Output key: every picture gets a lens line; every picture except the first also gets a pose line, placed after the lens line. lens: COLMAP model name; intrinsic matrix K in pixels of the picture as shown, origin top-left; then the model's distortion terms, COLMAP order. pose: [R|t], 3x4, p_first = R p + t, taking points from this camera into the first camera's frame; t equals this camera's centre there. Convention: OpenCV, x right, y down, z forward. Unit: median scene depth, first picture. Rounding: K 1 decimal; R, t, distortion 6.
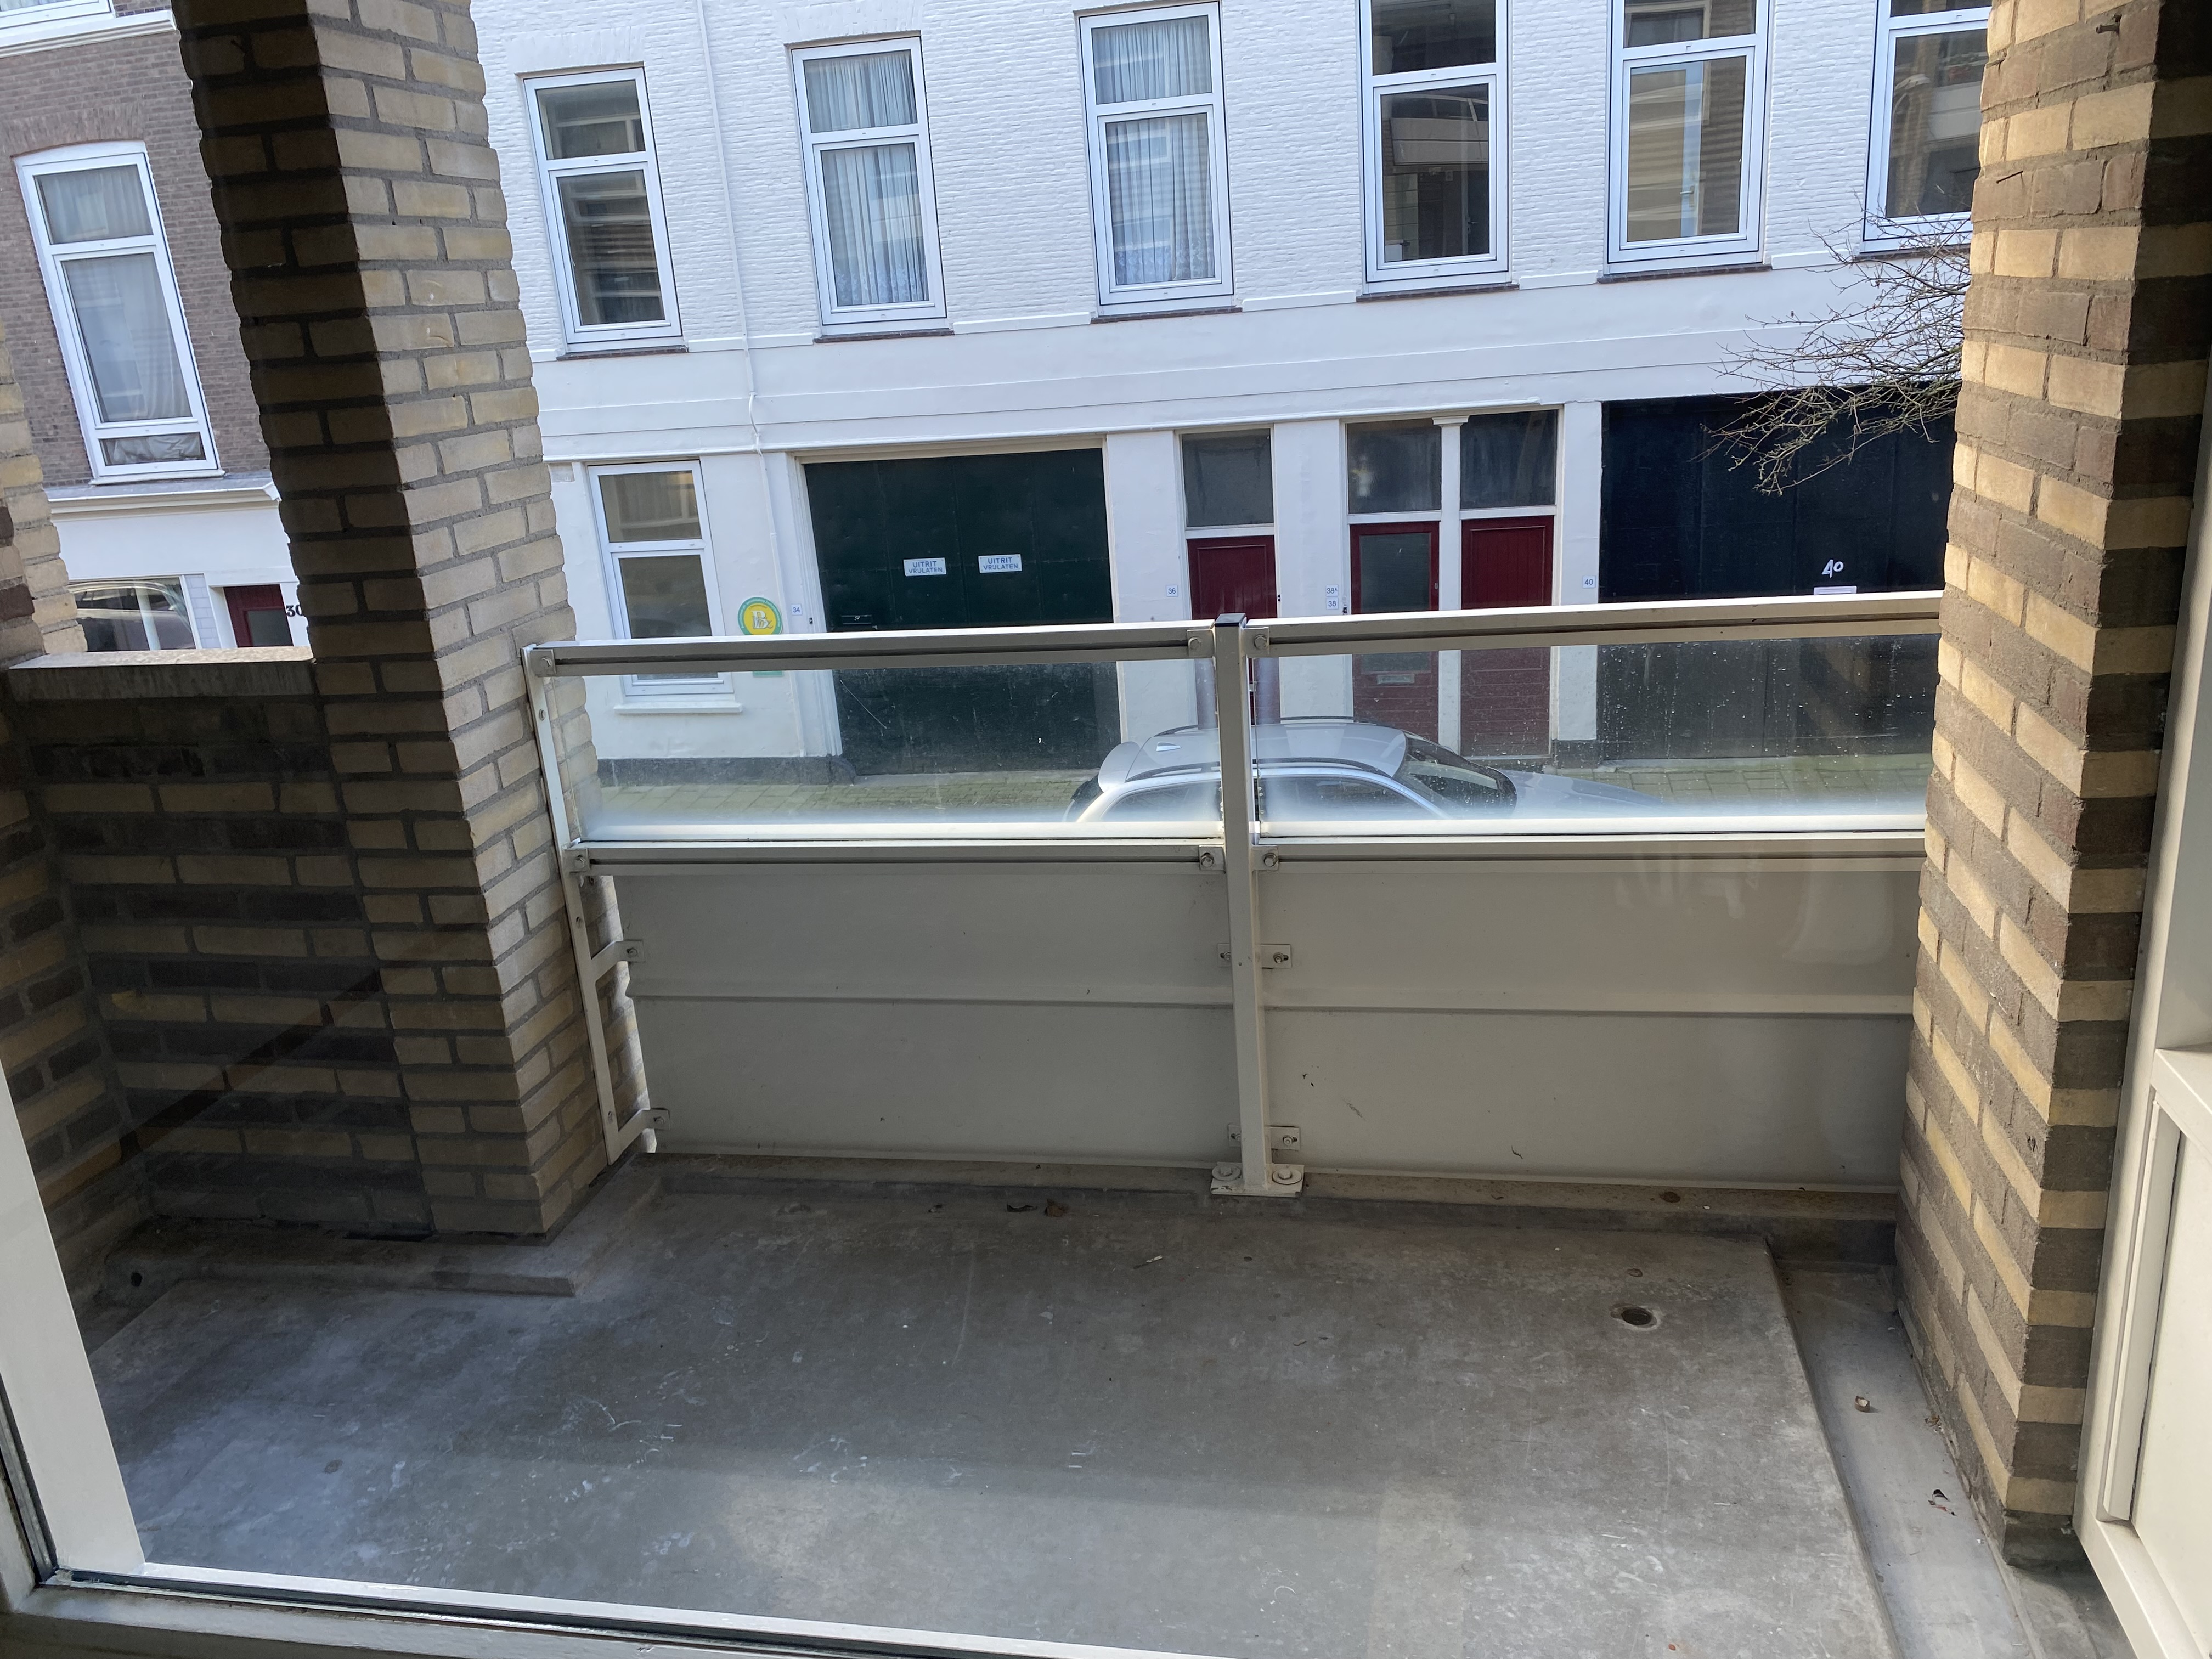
lens RADIAL K [[1675.8, 0, 1098.2], [0, 1675.8, 834.5], [0, 0, 1]] dist [-0.016622, -0.004138]
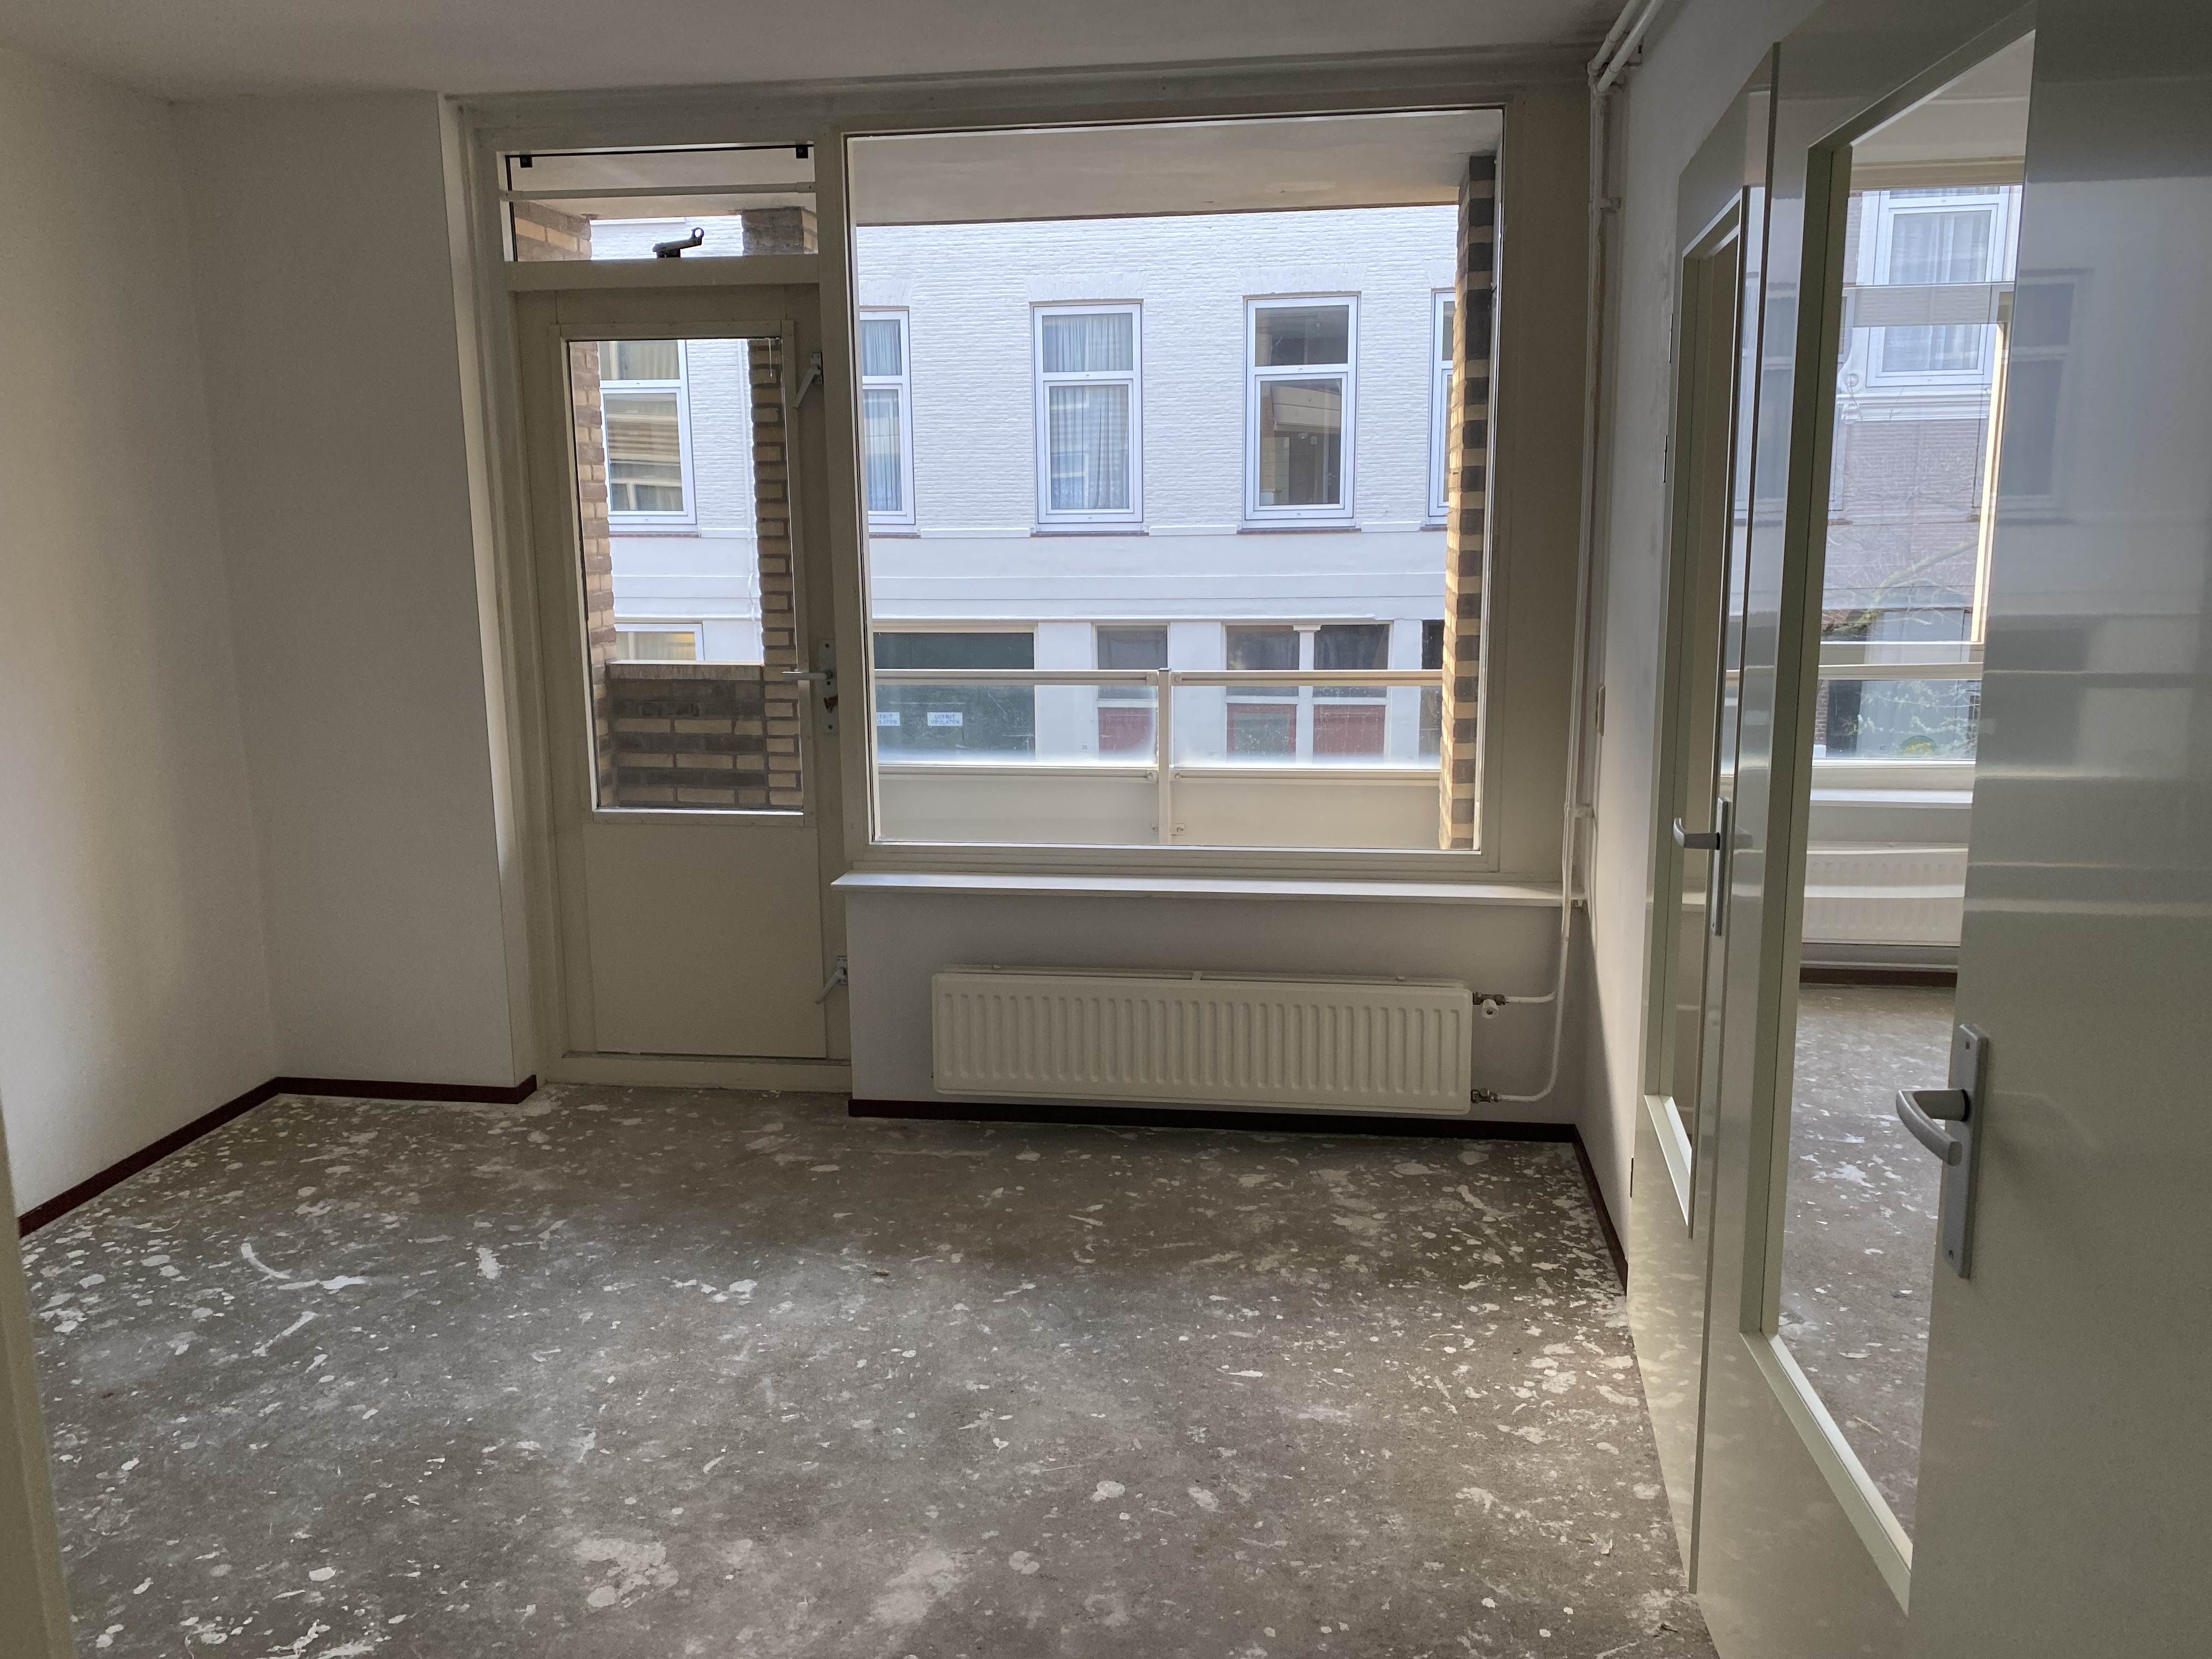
lens RADIAL K [[1675.8, 0, 1110.6], [0, 1675.8, 823.7], [0, 0, 1]] dist [-0.016622, -0.004138]
pose [[0.995650, 0.051302, 0.077771, -0.032509], [-0.041059, 0.990922, -0.128016, 0.074630], [-0.083633, 0.124266, 0.988718, -0.247177]]
